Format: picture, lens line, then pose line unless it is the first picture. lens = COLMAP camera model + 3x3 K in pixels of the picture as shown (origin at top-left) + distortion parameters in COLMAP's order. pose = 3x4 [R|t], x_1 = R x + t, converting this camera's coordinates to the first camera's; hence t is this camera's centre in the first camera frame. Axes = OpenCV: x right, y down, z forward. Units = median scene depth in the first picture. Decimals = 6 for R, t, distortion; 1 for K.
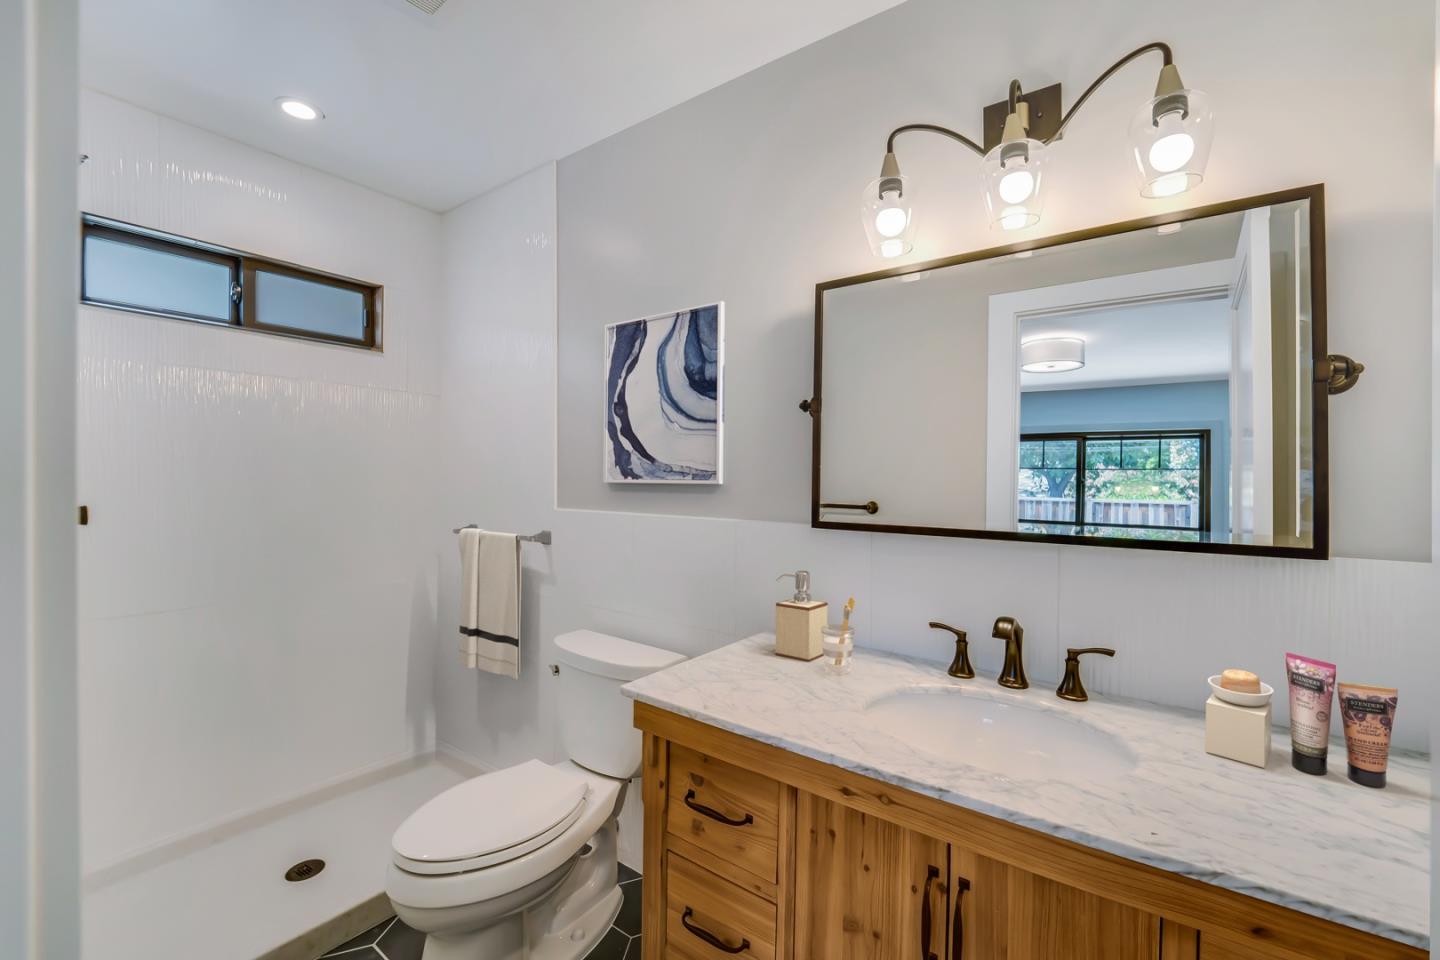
lens RADIAL K [[587.9, 0, 709.2], [0, 587.9, 477.8], [0, 0, 1]] dist [-0.023065, -0.000181]
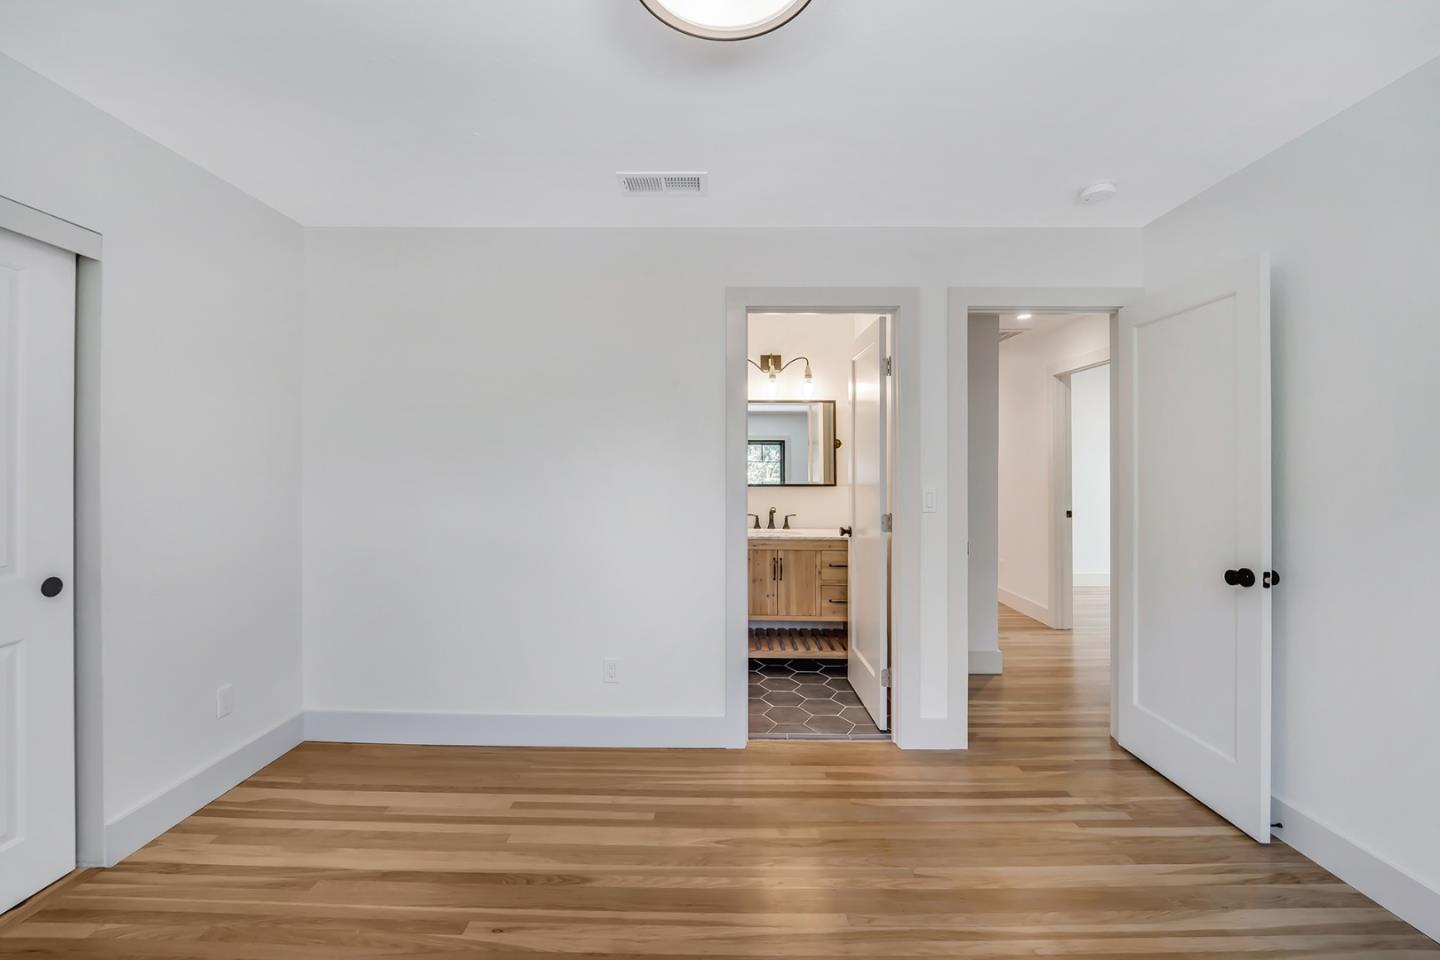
lens RADIAL K [[587.9, 0, 720.3], [0, 587.9, 469.6], [0, 0, 1]] dist [-0.023065, -0.000181]
pose [[0.803816, -0.006929, 0.594838, -1.869436], [0.006043, 0.999976, 0.003482, -0.008214], [-0.594848, 0.000795, 0.803838, -1.692000]]
